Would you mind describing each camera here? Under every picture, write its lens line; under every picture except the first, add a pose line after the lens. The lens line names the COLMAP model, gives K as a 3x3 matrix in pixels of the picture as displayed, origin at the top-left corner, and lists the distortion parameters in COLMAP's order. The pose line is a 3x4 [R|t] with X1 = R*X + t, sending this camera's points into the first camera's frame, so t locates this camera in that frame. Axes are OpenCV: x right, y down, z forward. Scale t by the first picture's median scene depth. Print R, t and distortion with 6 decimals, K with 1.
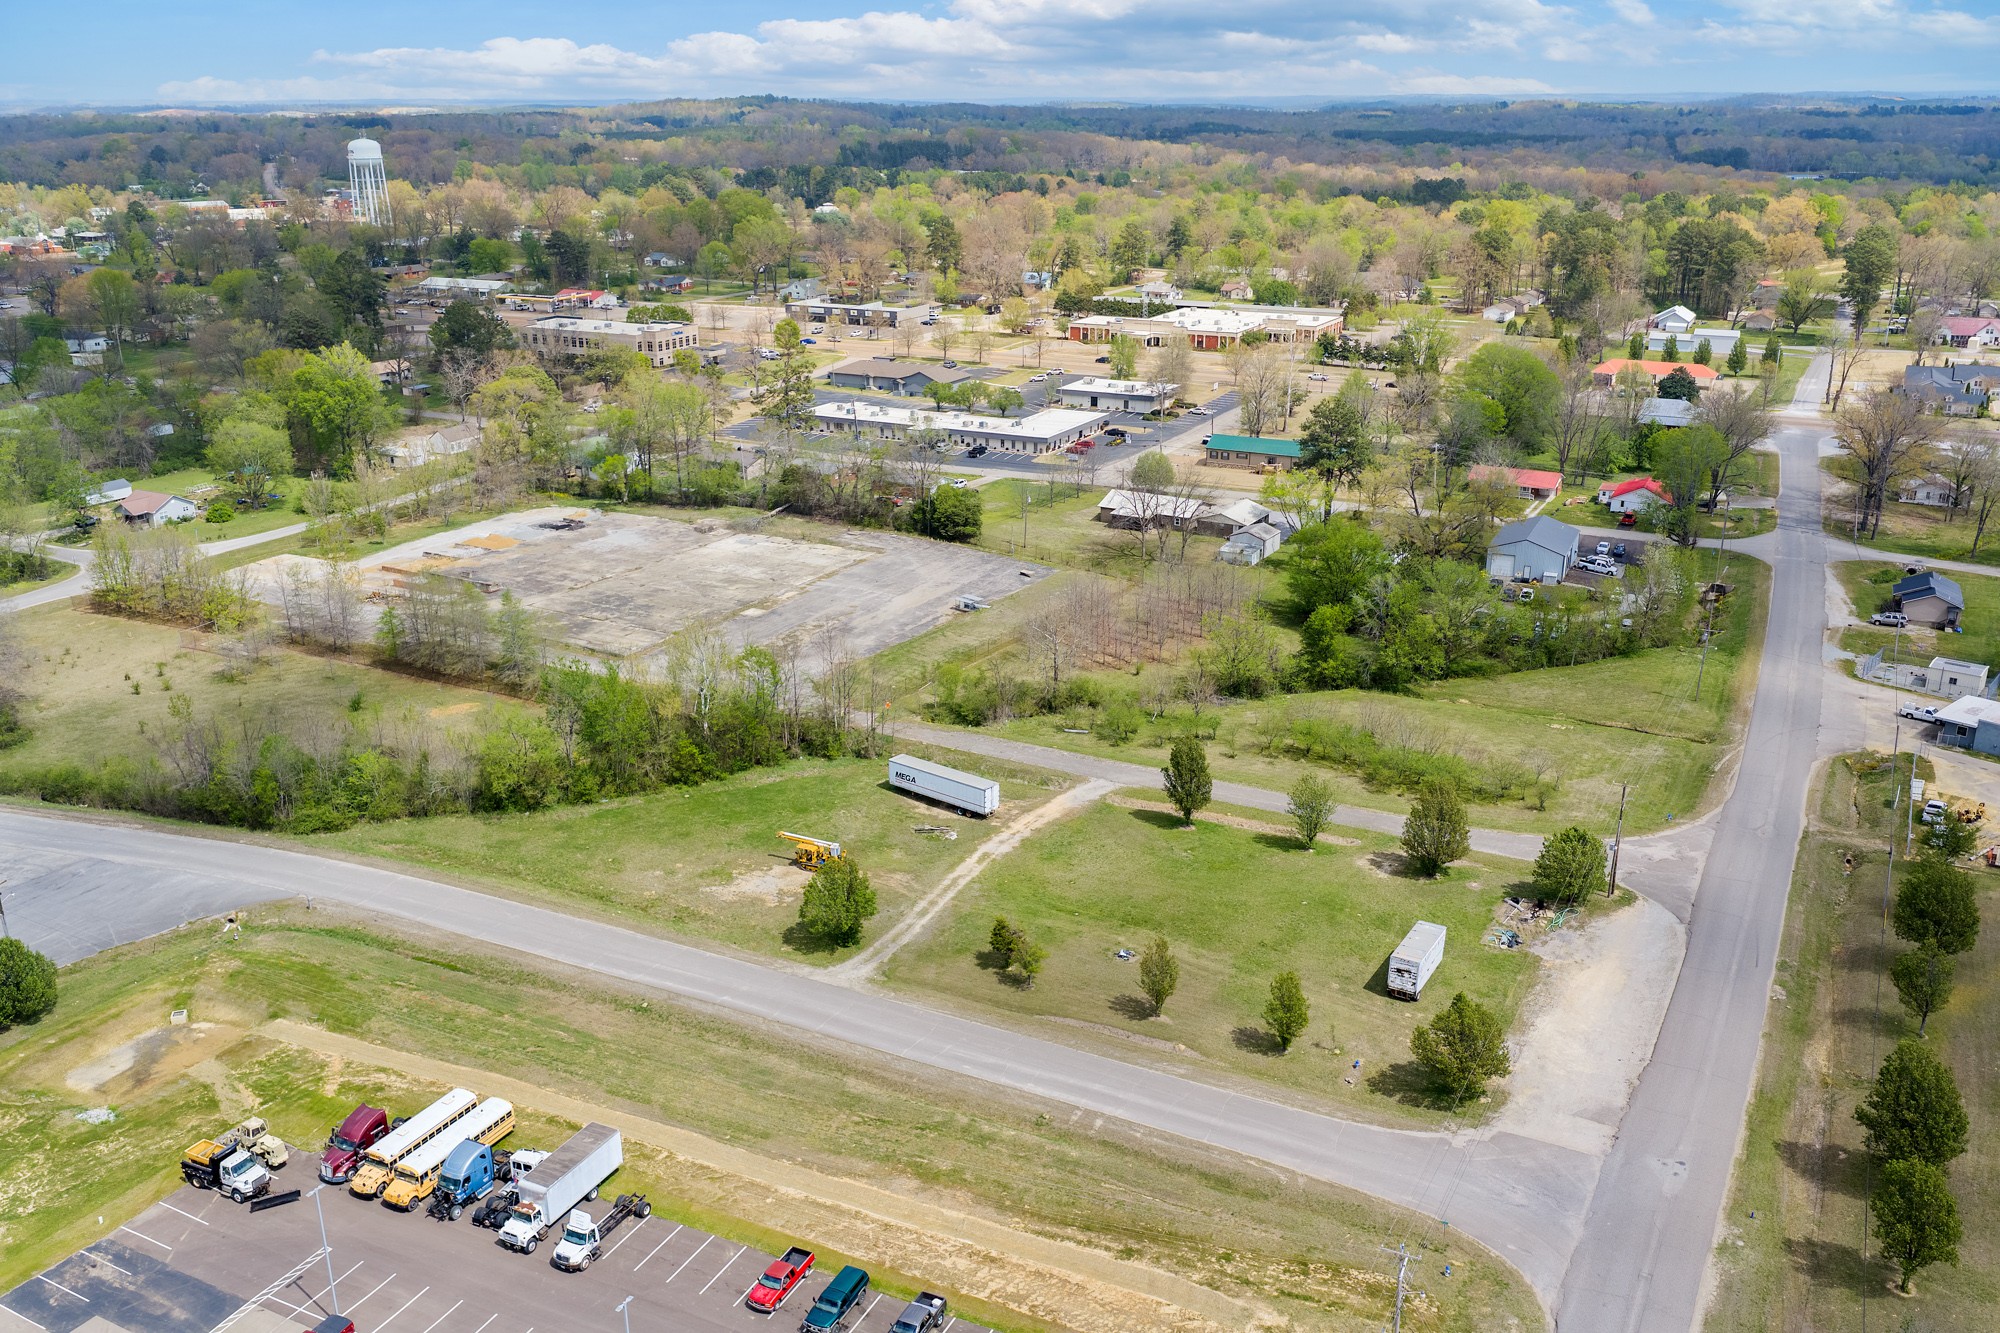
lens RADIAL K [[1642.9, 0, 1006.4], [0, 1642.9, 715.7], [0, 0, 1]] dist [0.007392, -0.009765]
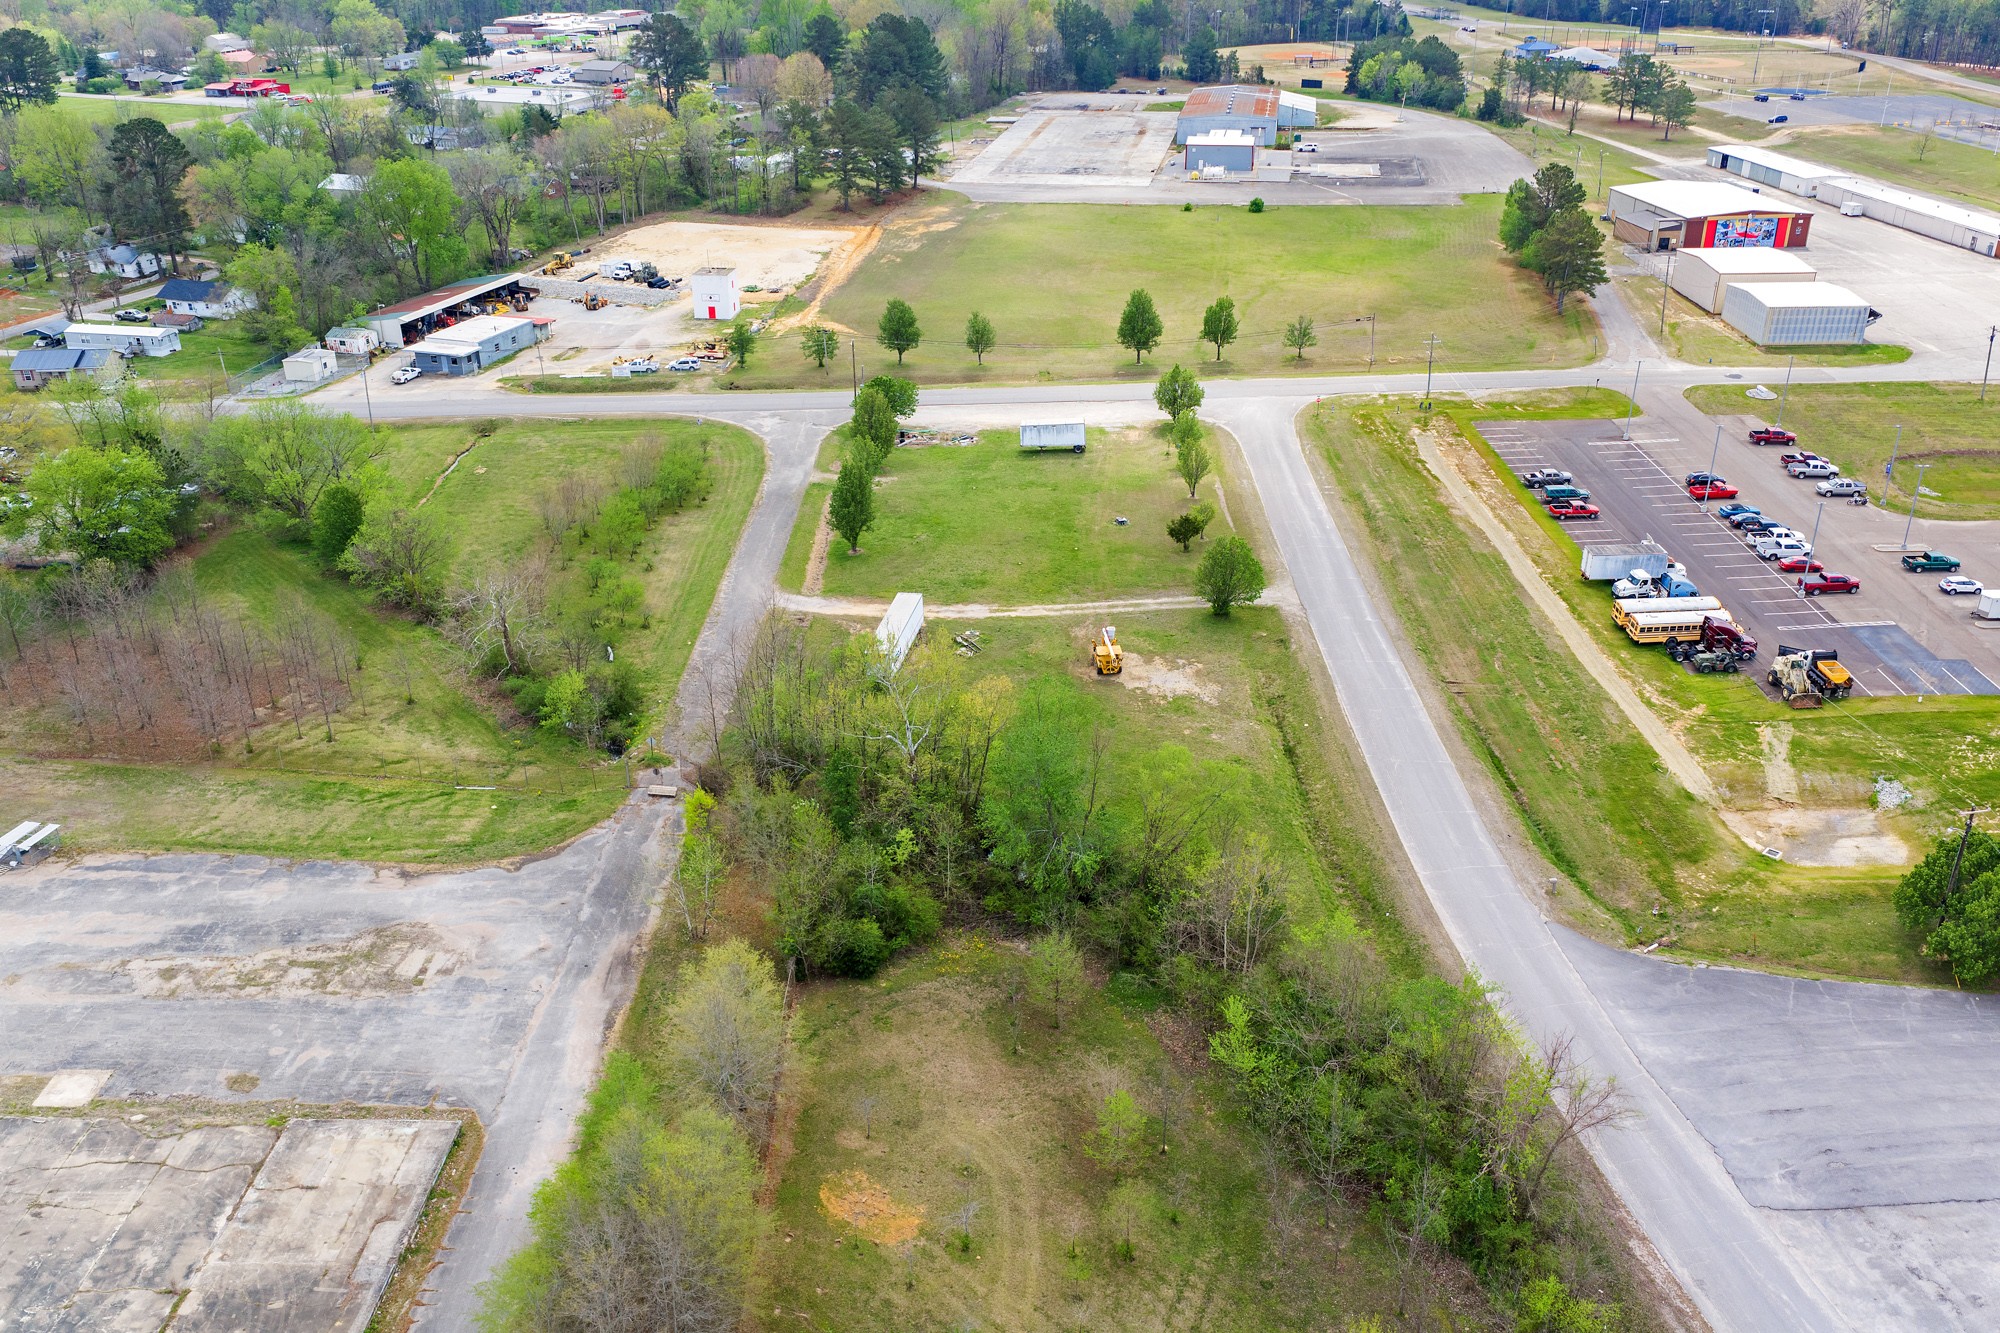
lens RADIAL K [[1658.8, 0, 1003.7], [0, 1658.8, 637.6], [0, 0, 1]] dist [0.006101, -0.008041]
pose [[-0.477781, -0.363060, 0.799945, -0.740399], [0.320823, 0.775593, 0.543625, -0.400954], [-0.817801, 0.516374, -0.254085, 1.138839]]
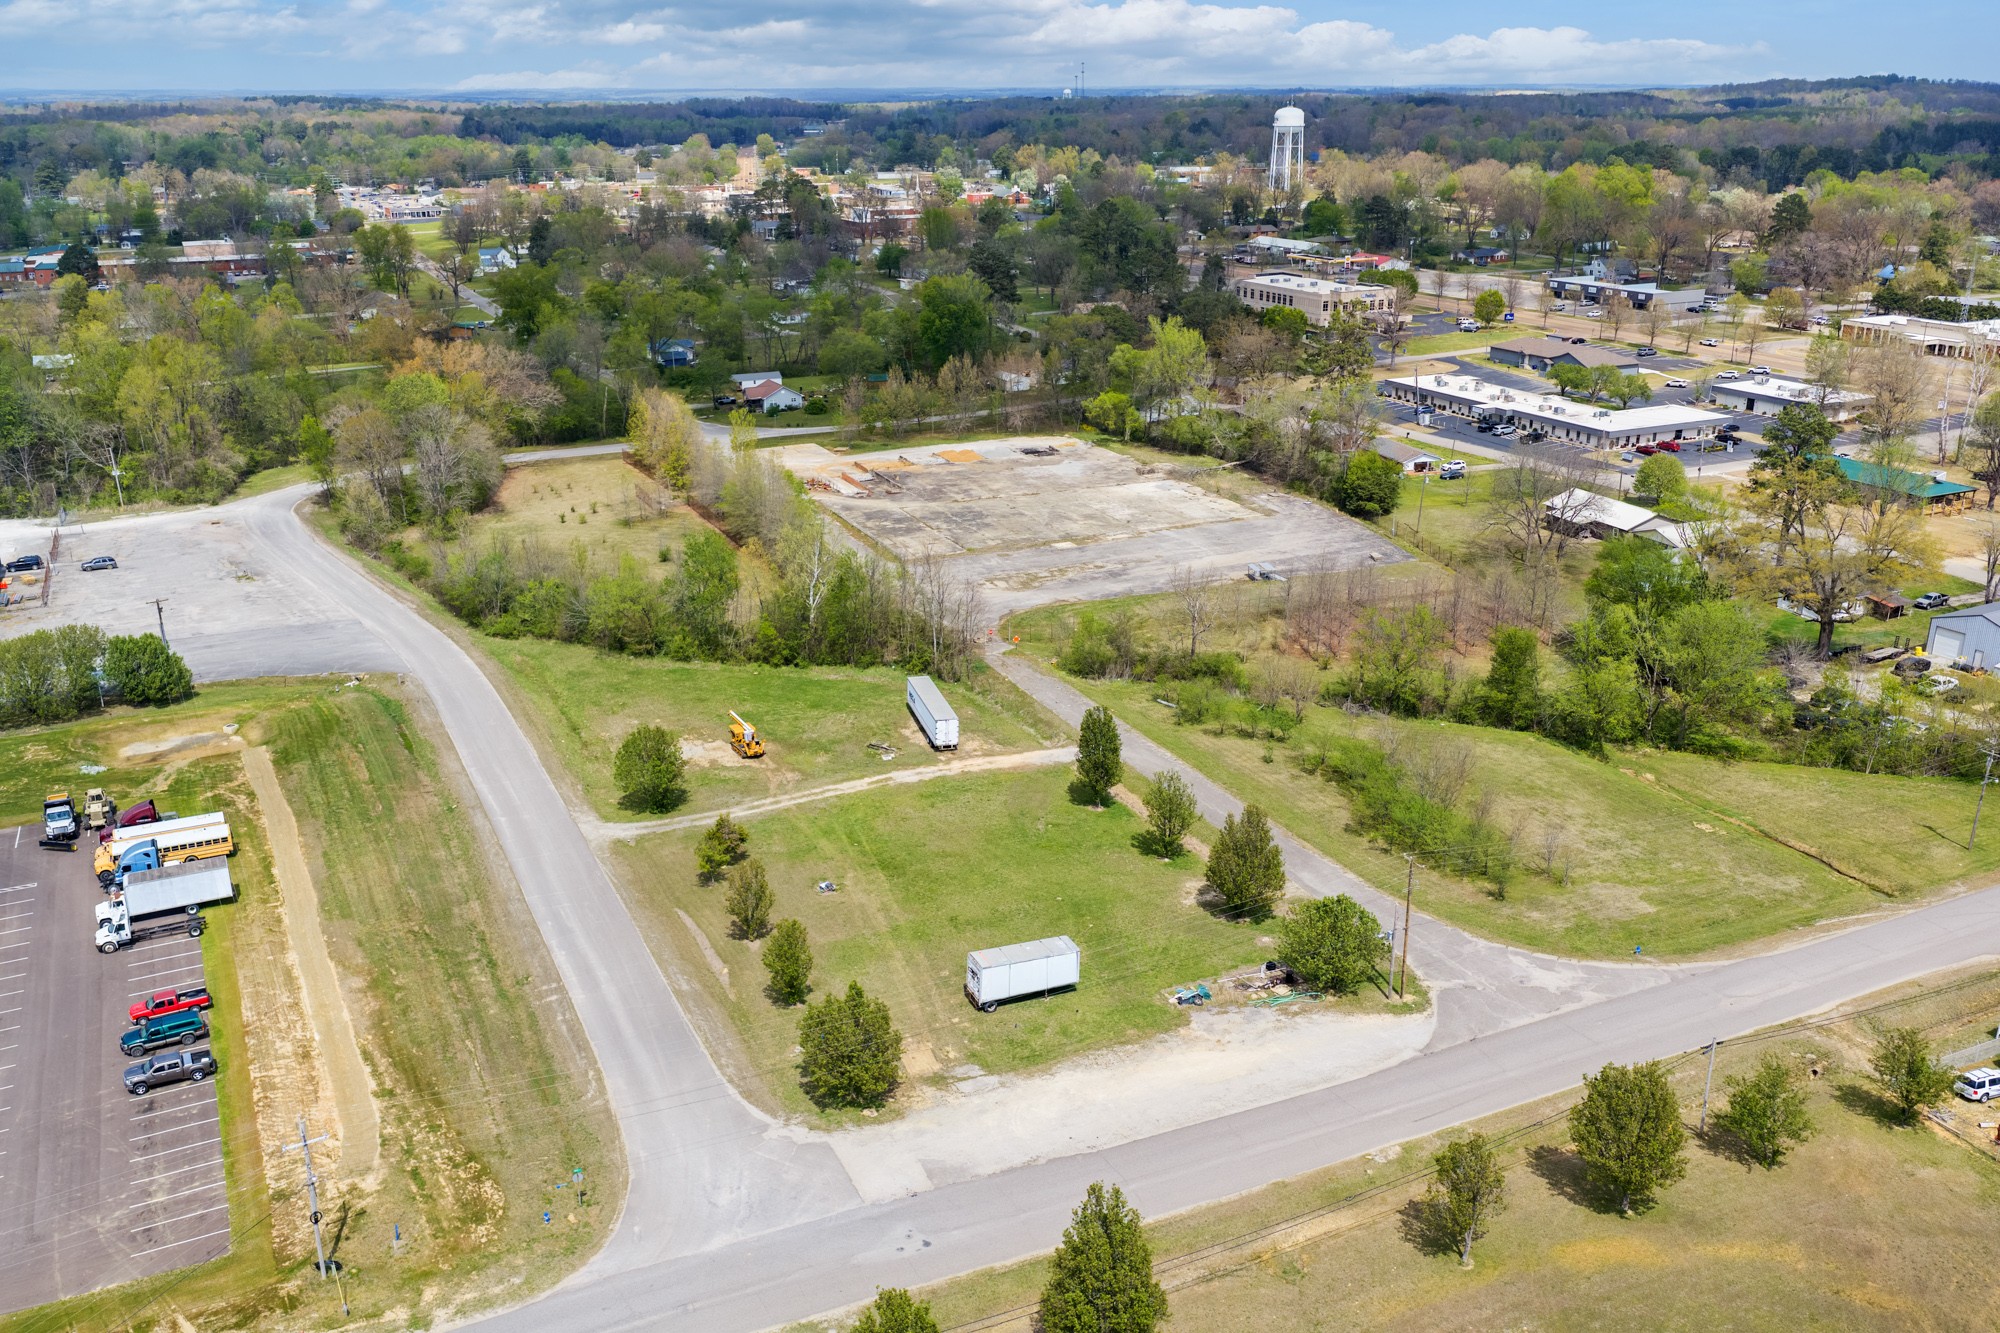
lens RADIAL K [[1642.9, 0, 1006.4], [0, 1642.9, 715.7], [0, 0, 1]] dist [0.007392, -0.009765]
pose [[0.806826, 0.211892, -0.551483, 0.524814], [-0.207509, 0.975633, 0.071272, -0.033768], [0.553147, 0.056933, 0.831136, 0.199438]]
